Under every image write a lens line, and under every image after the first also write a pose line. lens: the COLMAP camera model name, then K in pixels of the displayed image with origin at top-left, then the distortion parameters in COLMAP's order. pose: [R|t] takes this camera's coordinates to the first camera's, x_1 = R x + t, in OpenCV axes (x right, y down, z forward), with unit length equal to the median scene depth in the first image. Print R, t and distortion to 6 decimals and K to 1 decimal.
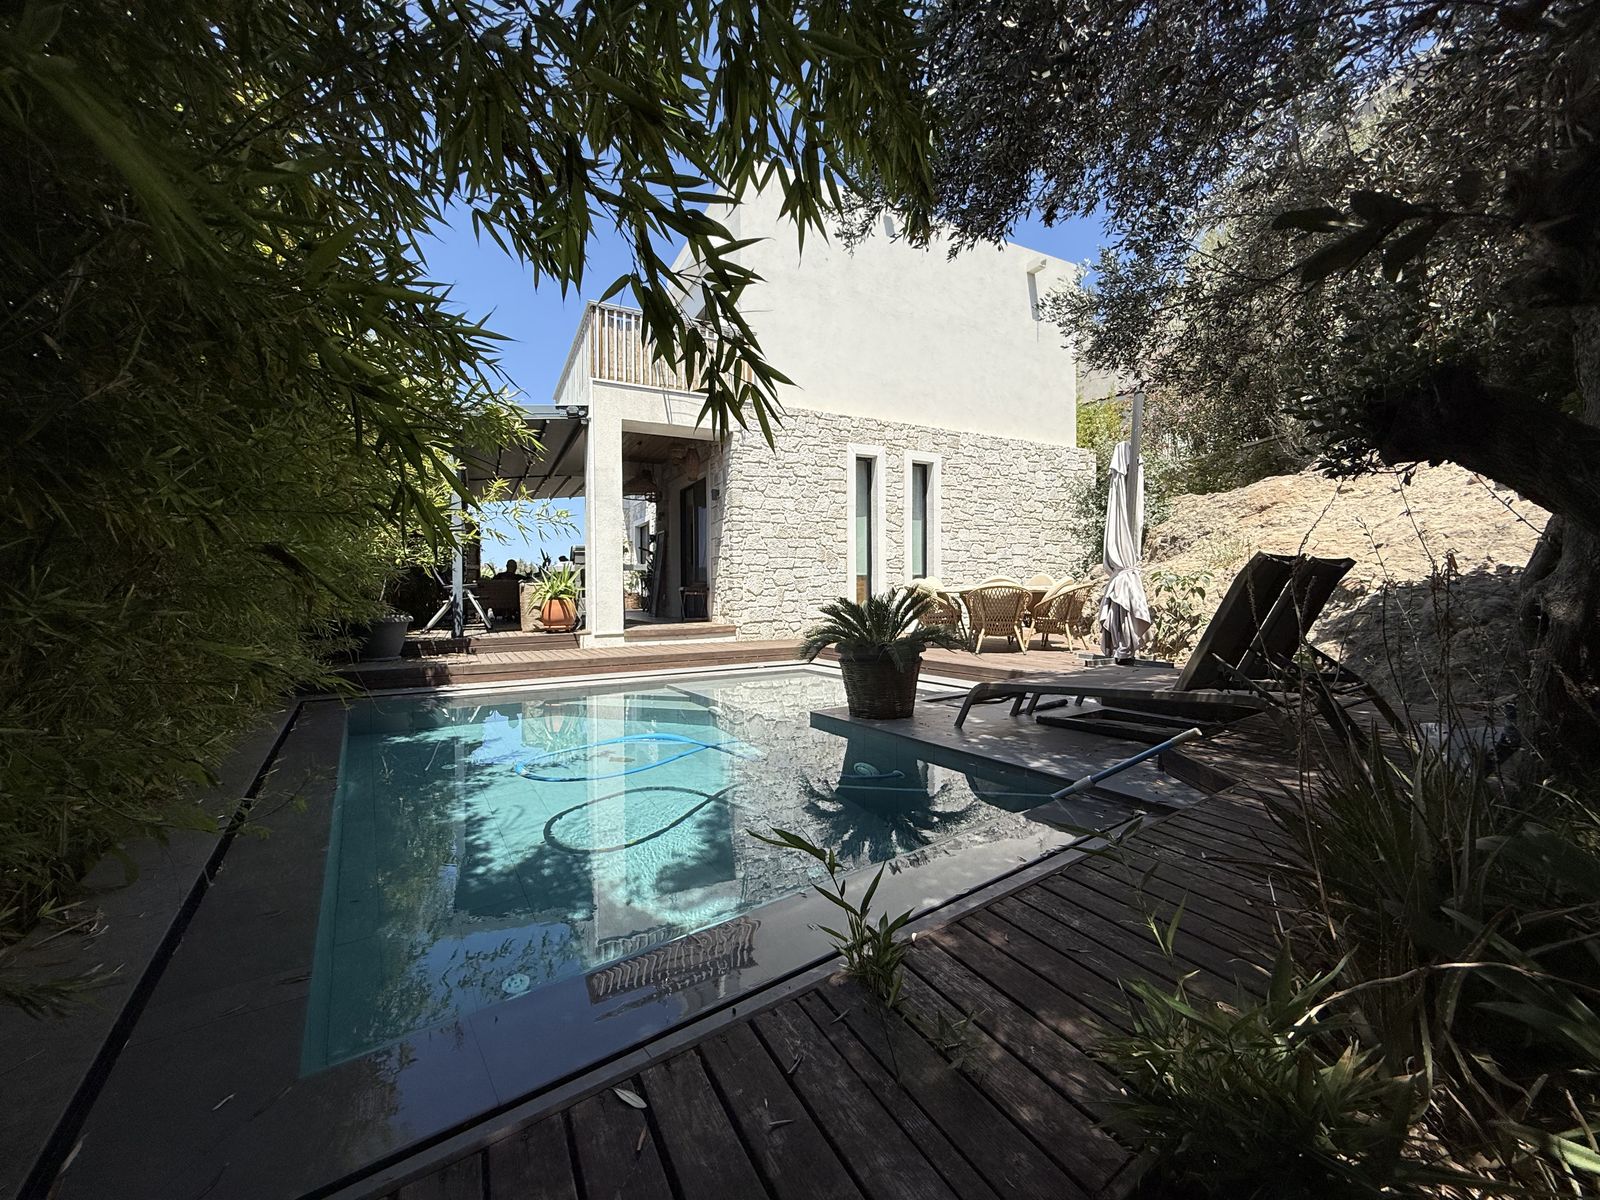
lens RADIAL K [[643.0, 0, 800.0], [0, 643.0, 600.0], [0, 0, 1]] dist [0.000858, 0.000087]
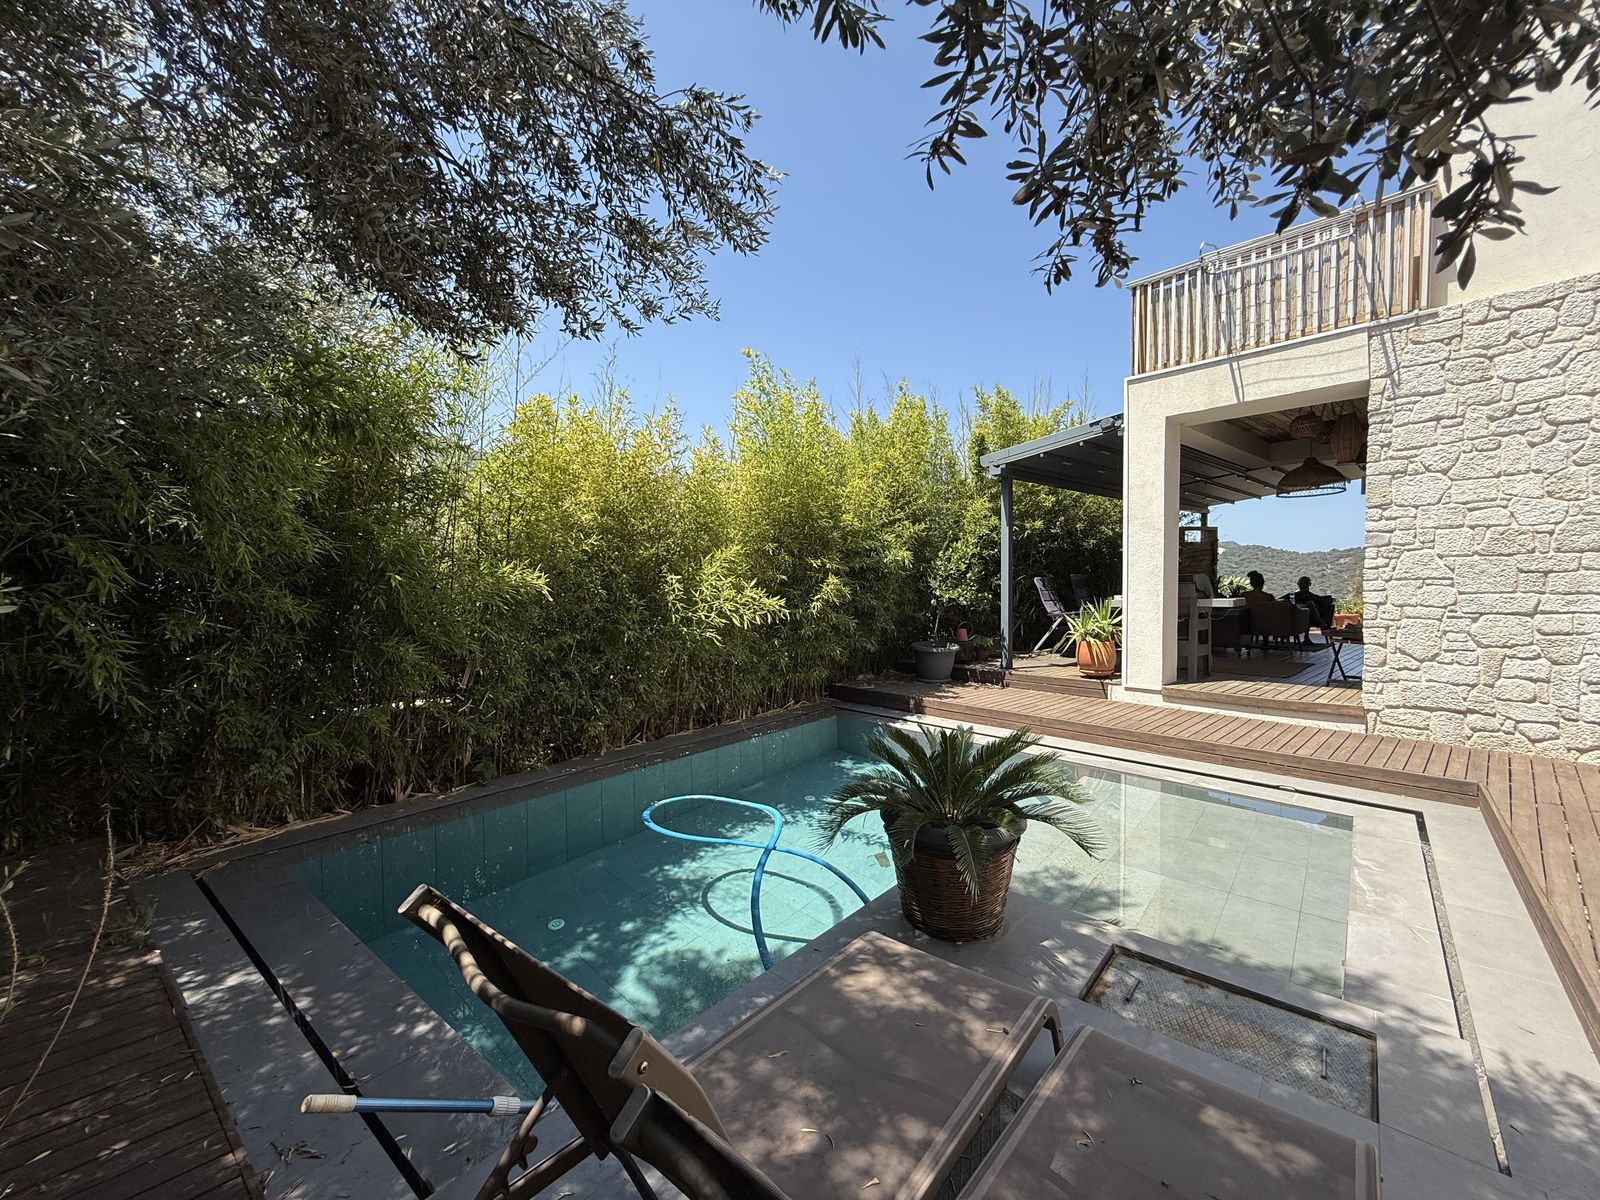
lens RADIAL K [[637.1, 0, 797.7], [0, 637.1, 599.8], [0, 0, 1]] dist [0.000193, 0.000369]
pose [[0.261786, 0.036179, -0.964448, 0.358335], [-0.003320, 0.999325, 0.036586, -0.086431], [0.965120, -0.006375, 0.261729, 0.366029]]
